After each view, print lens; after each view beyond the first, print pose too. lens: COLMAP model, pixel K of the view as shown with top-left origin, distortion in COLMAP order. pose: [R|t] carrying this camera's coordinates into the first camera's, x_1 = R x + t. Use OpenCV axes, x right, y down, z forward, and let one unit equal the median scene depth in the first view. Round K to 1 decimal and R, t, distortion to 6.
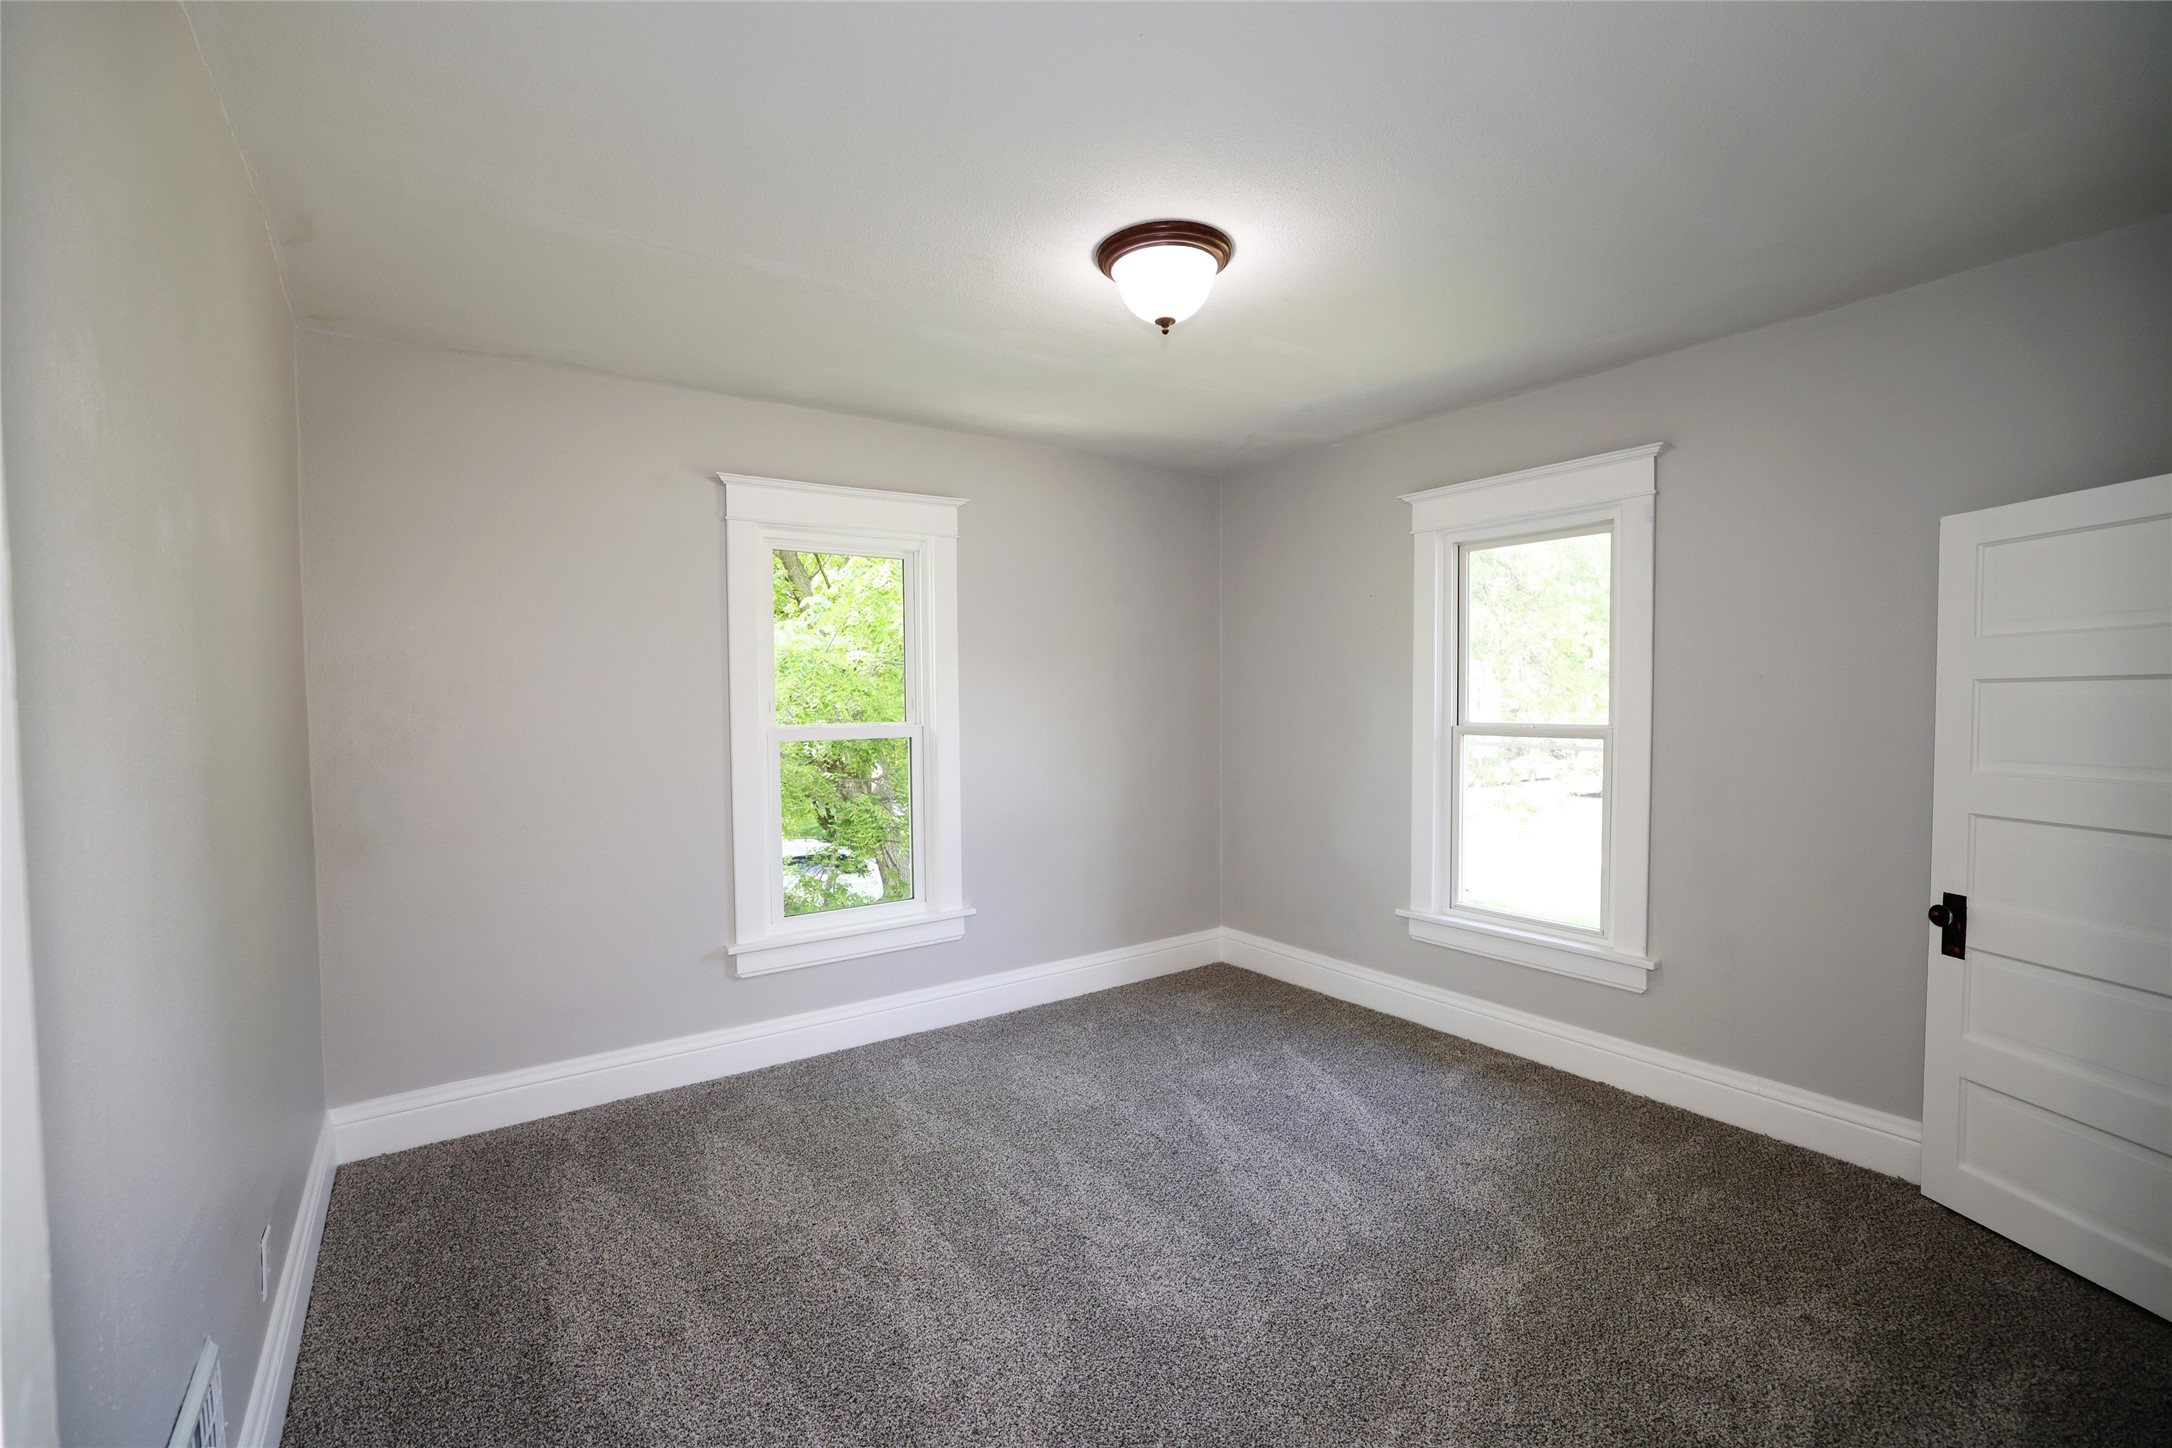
lens RADIAL K [[924.1, 0, 1078.9], [0, 924.1, 731.4], [0, 0, 1]] dist [-0.047999, 0.017005]
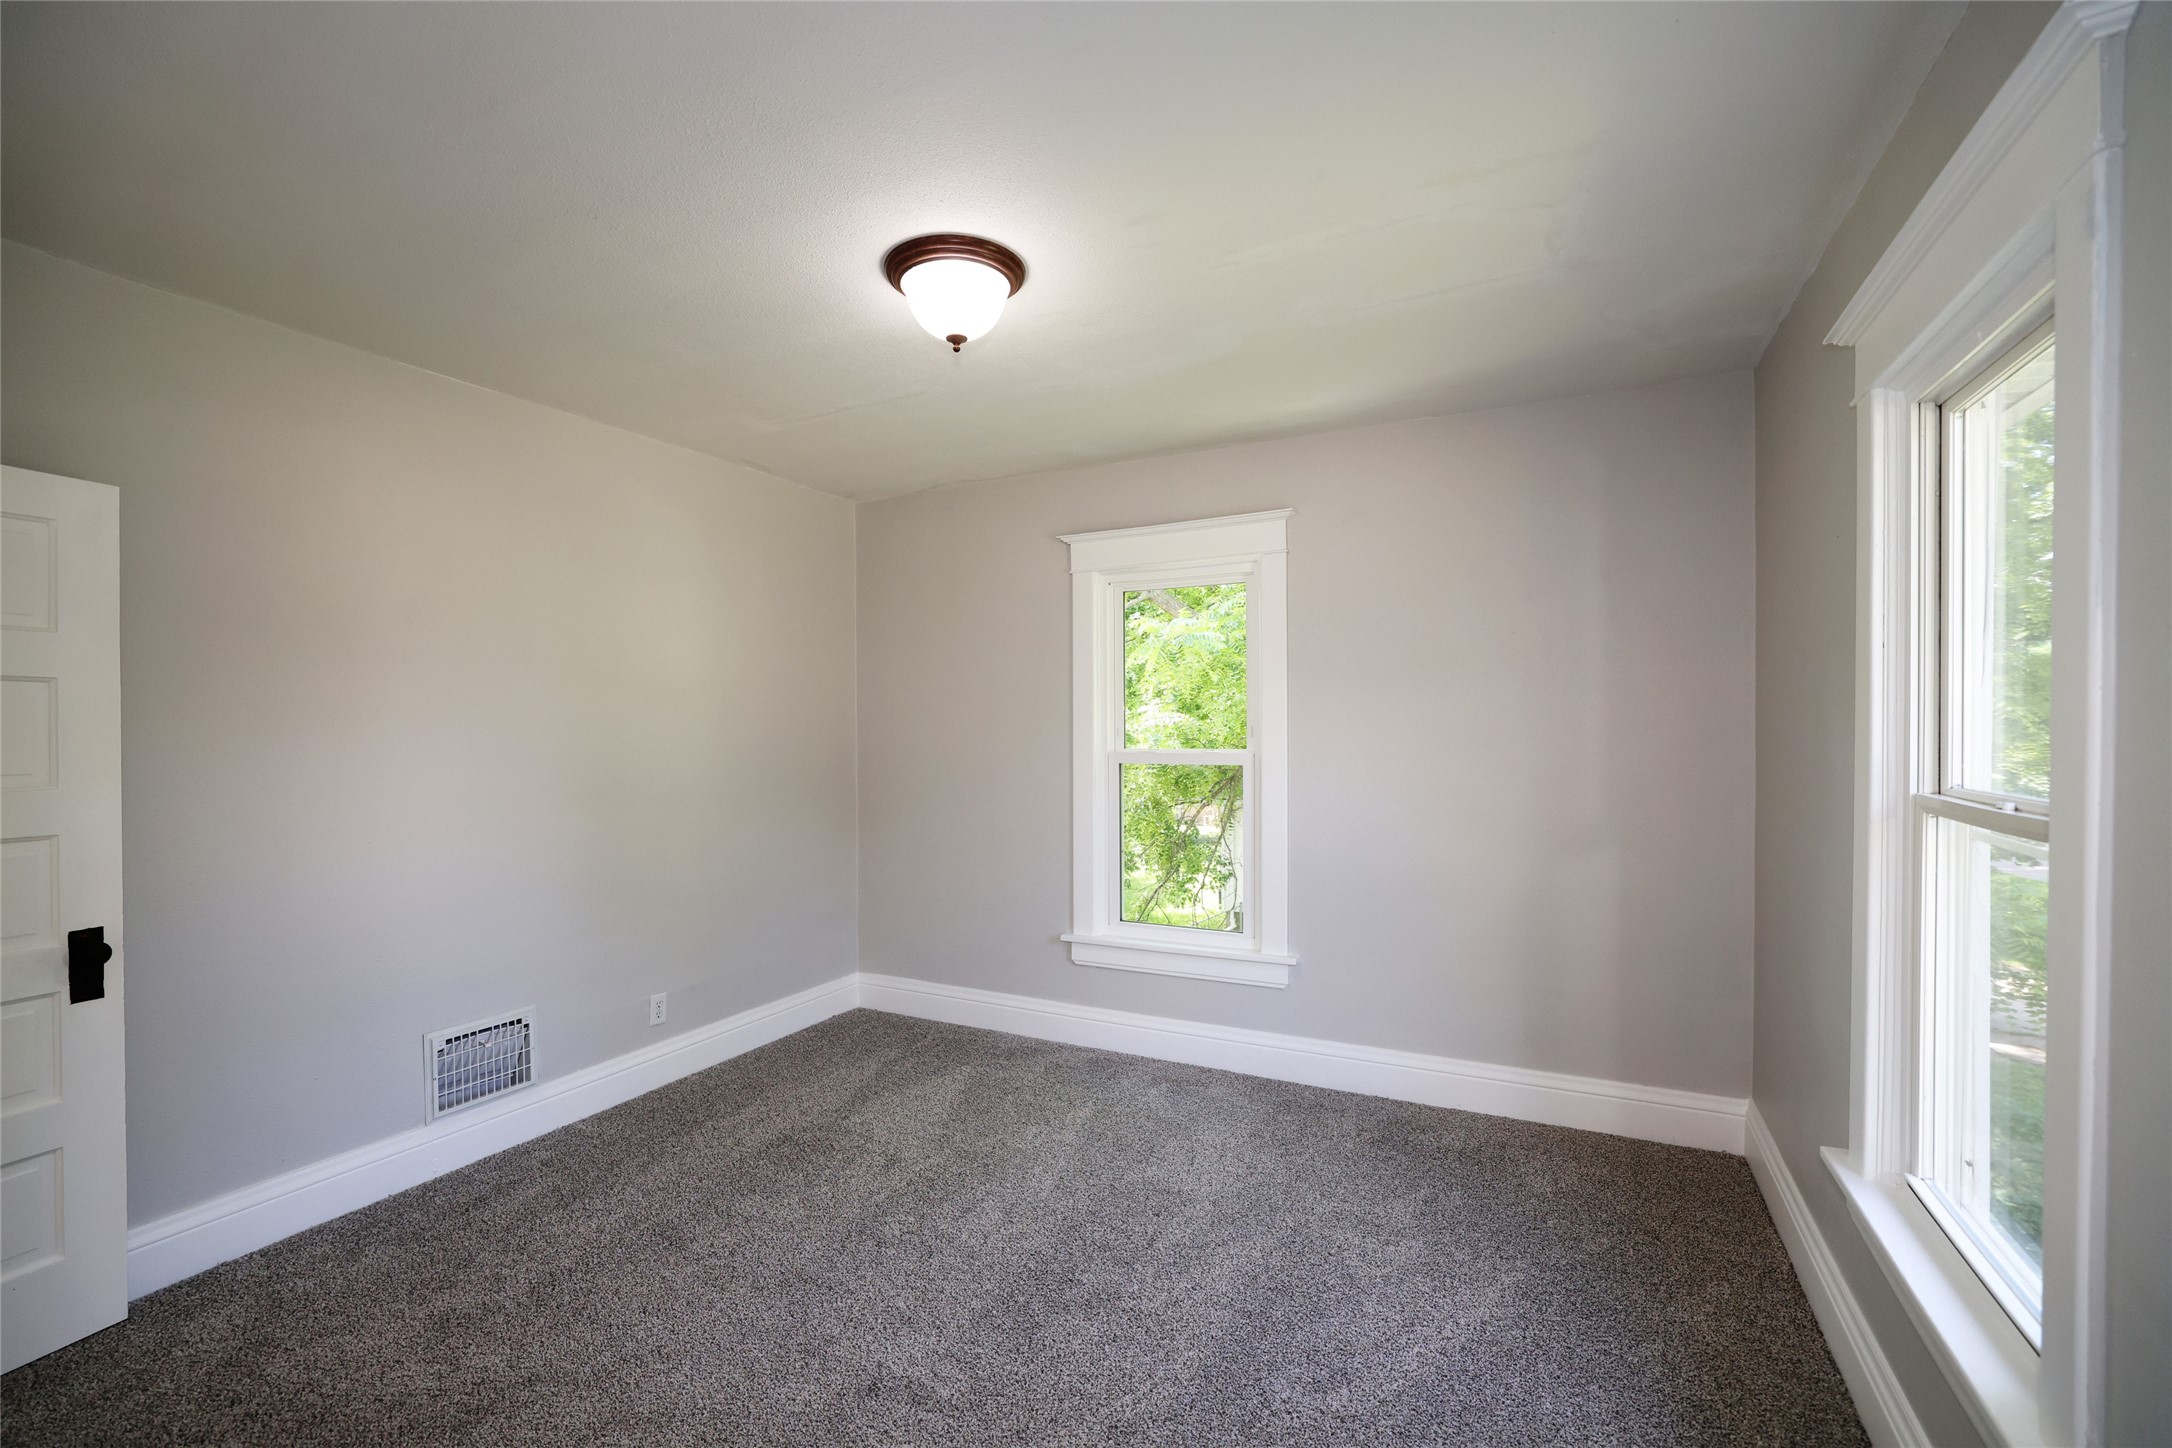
lens RADIAL K [[924.1, 0, 1078.9], [0, 924.1, 731.4], [0, 0, 1]] dist [-0.047999, 0.017005]
pose [[0.465566, 0.014247, -0.884898, 0.659541], [-0.034472, 0.999404, -0.002045, -0.023763], [0.884341, 0.031456, 0.465780, 0.440213]]
